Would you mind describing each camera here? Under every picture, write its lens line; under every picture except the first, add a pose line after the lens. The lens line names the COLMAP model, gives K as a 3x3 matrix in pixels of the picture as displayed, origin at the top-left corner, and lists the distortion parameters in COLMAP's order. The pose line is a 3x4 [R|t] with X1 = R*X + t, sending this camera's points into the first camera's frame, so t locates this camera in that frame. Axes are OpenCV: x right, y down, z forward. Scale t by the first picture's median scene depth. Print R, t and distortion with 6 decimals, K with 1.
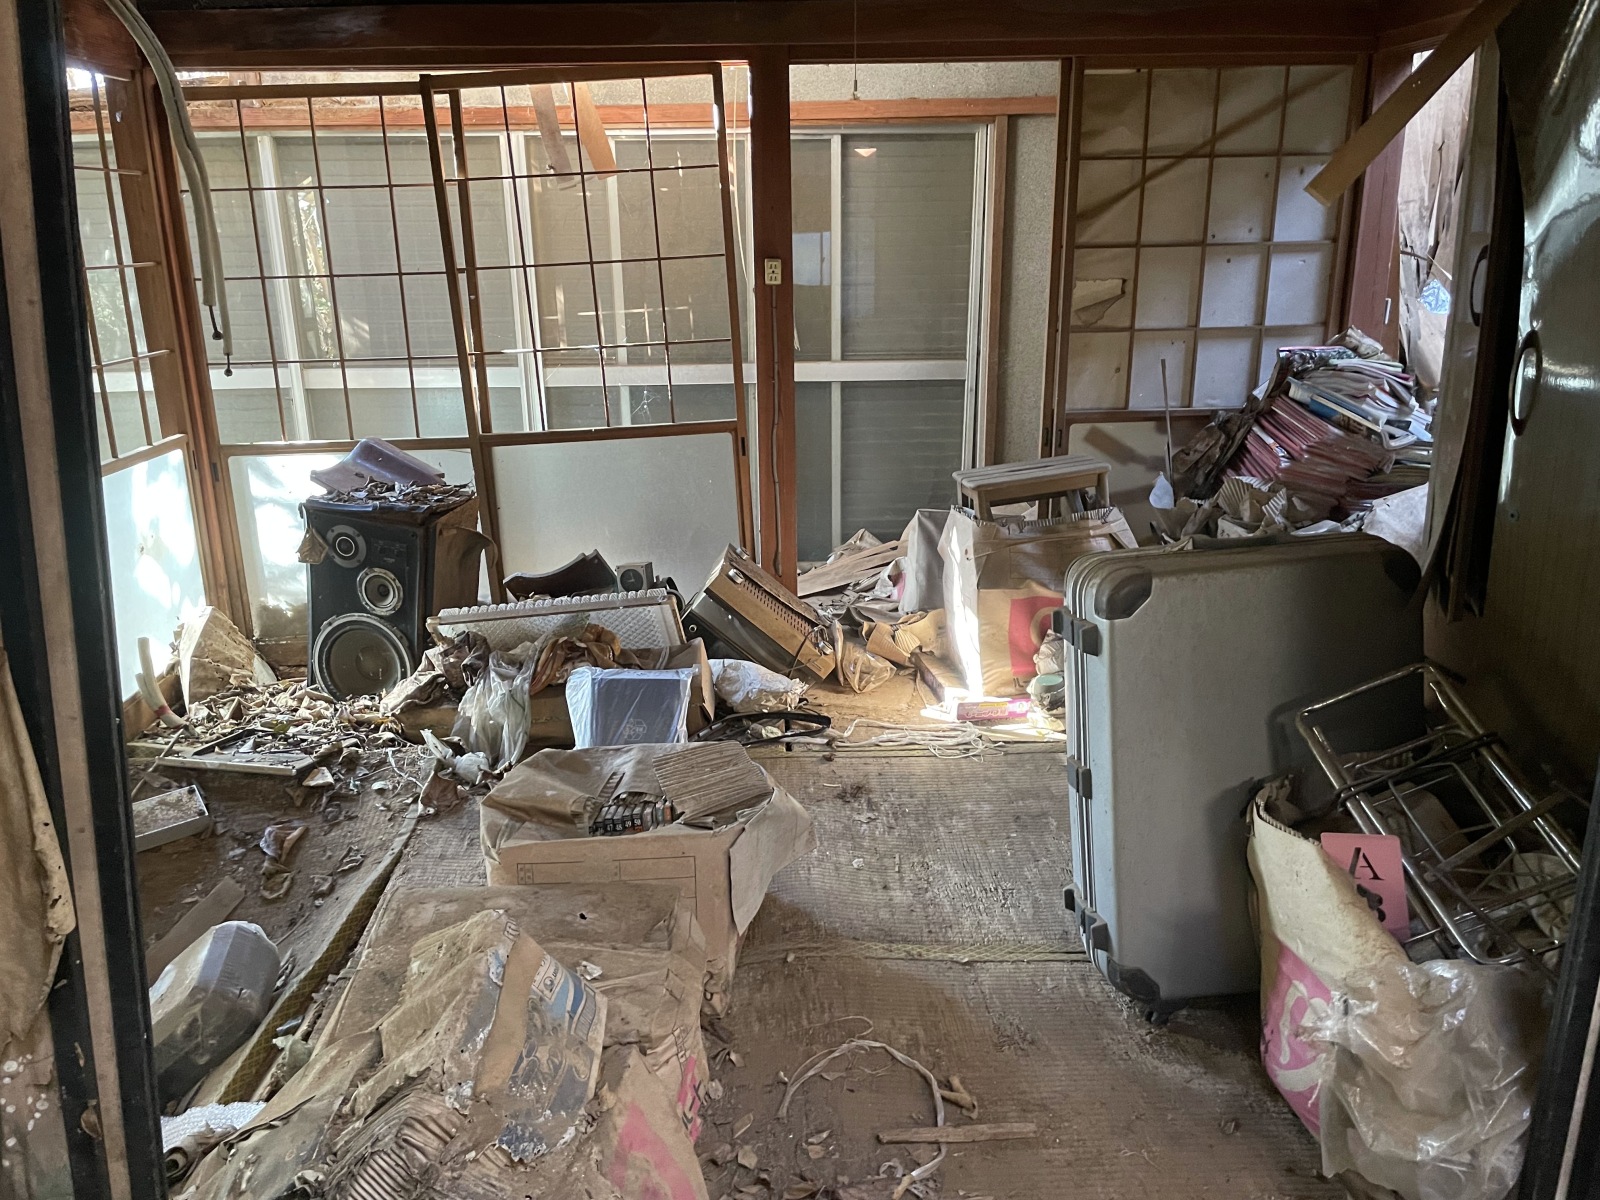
lens RADIAL K [[1224.5, 0, 785.3], [0, 1224.5, 596.5], [0, 0, 1]] dist [0.087793, -0.123345]
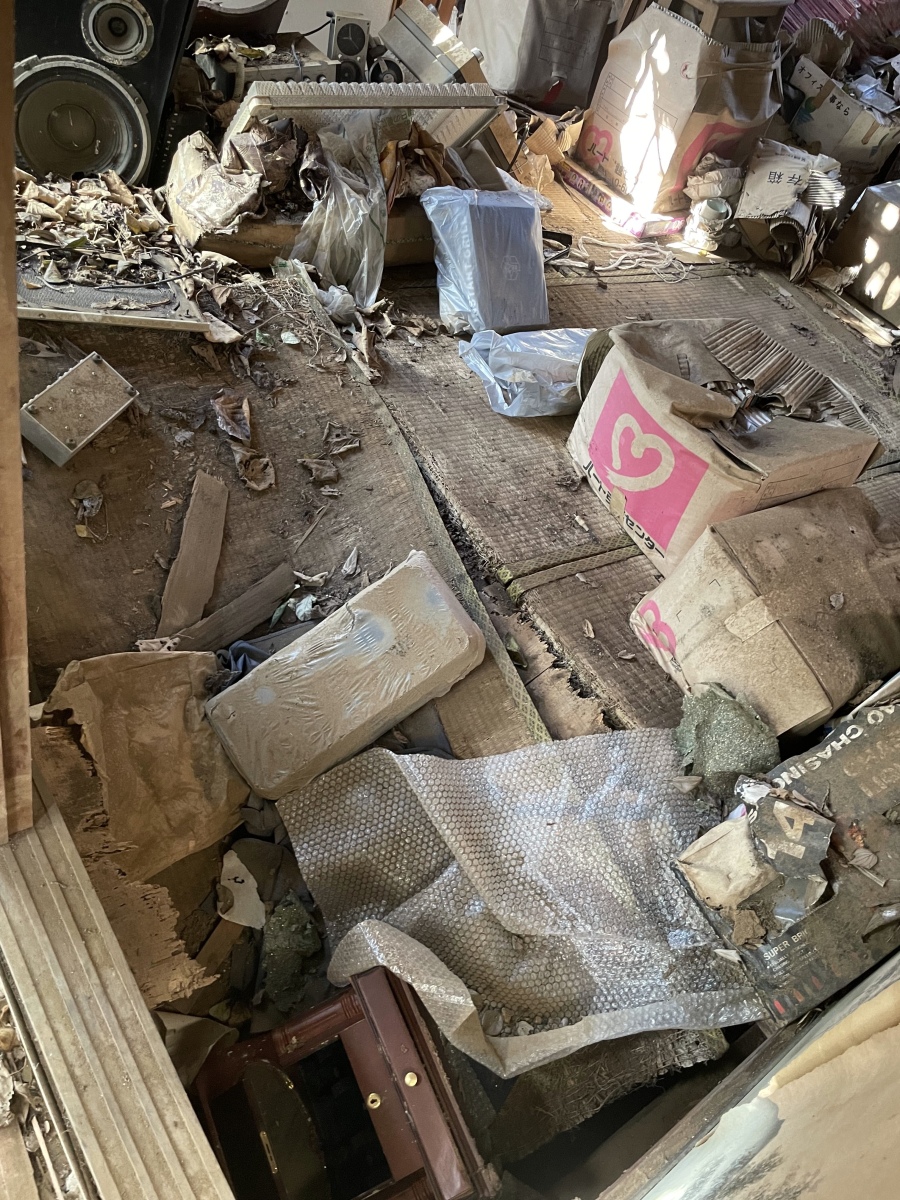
lens RADIAL K [[918.4, 0, 470.1], [0, 918.4, 618.6], [0, 0, 1]] dist [0.087793, -0.123345]
pose [[0.787474, -0.217561, 0.576673, -0.533607], [-0.168041, 0.824400, 0.540488, -0.045985], [-0.592998, -0.522525, 0.612635, 0.356317]]
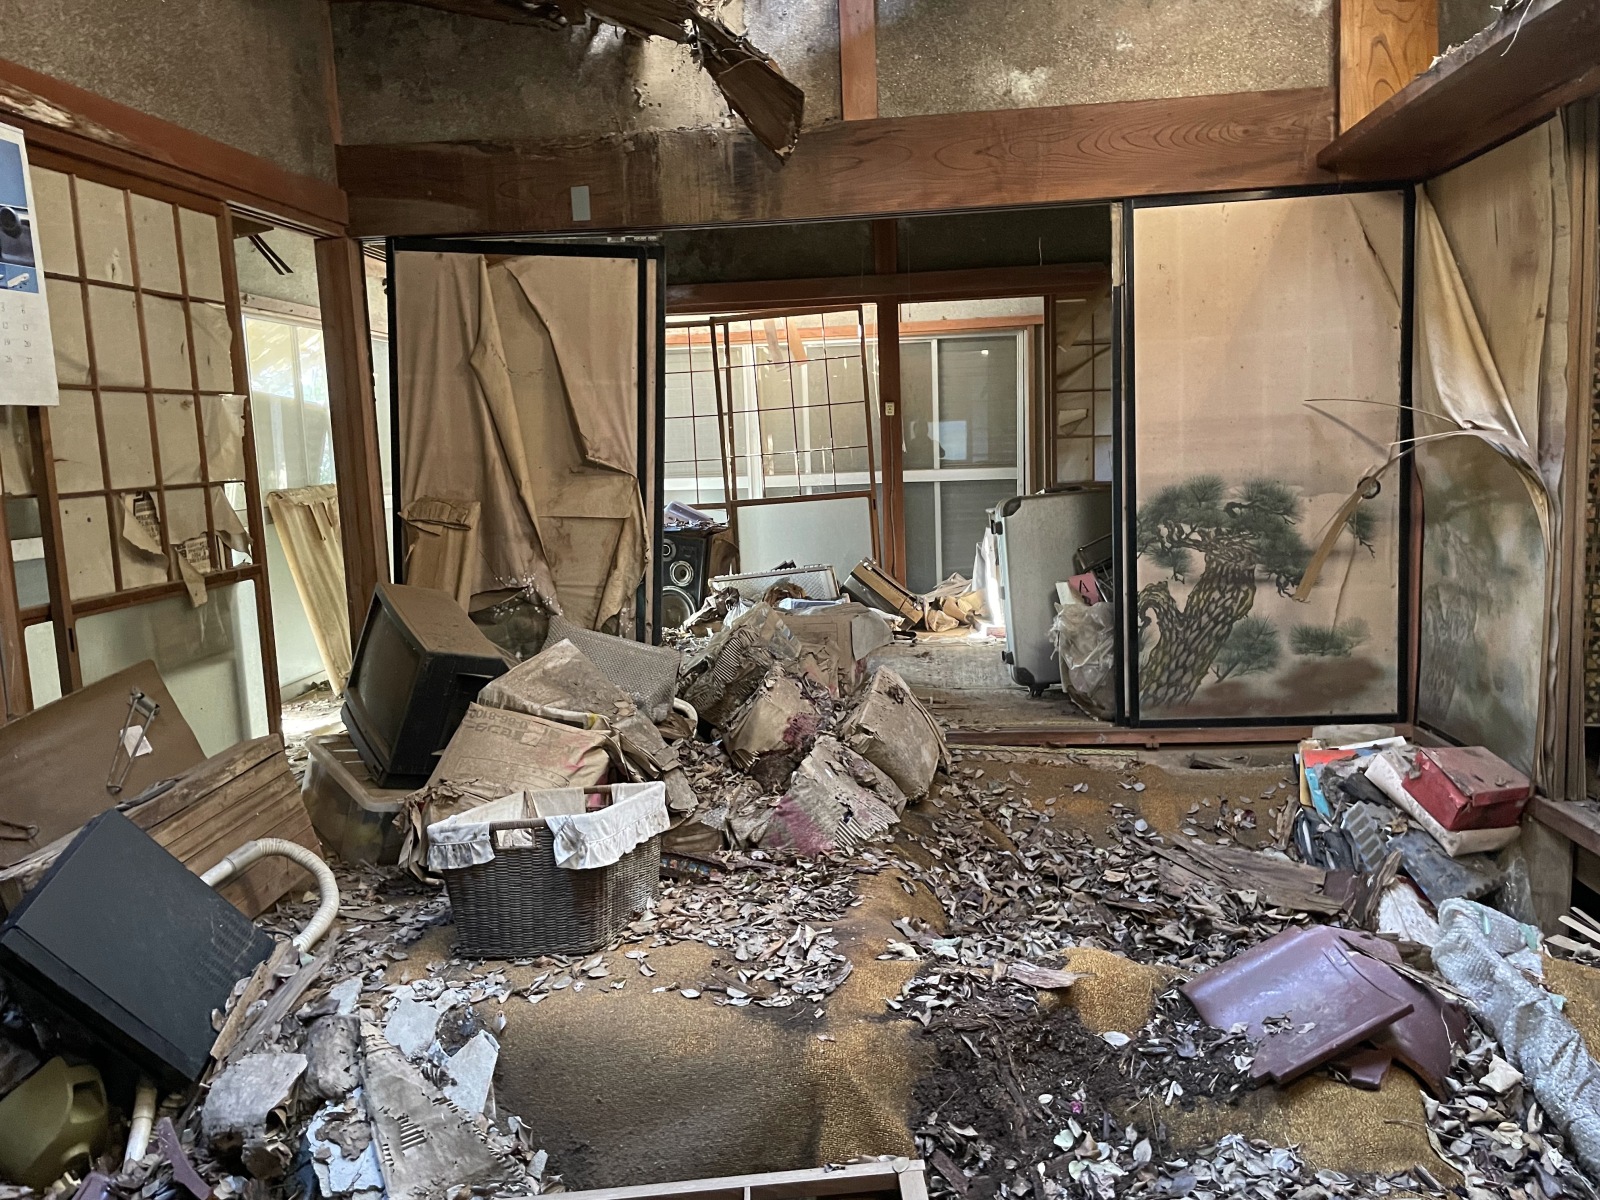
lens RADIAL K [[1224.5, 0, 796.5], [0, 1224.5, 593.7], [0, 0, 1]] dist [0.087793, -0.123345]
pose [[0.990628, -0.005568, -0.136473, 0.103965], [-0.016965, 0.986416, -0.163386, 0.322942], [0.135529, 0.164170, 0.977077, -0.799734]]
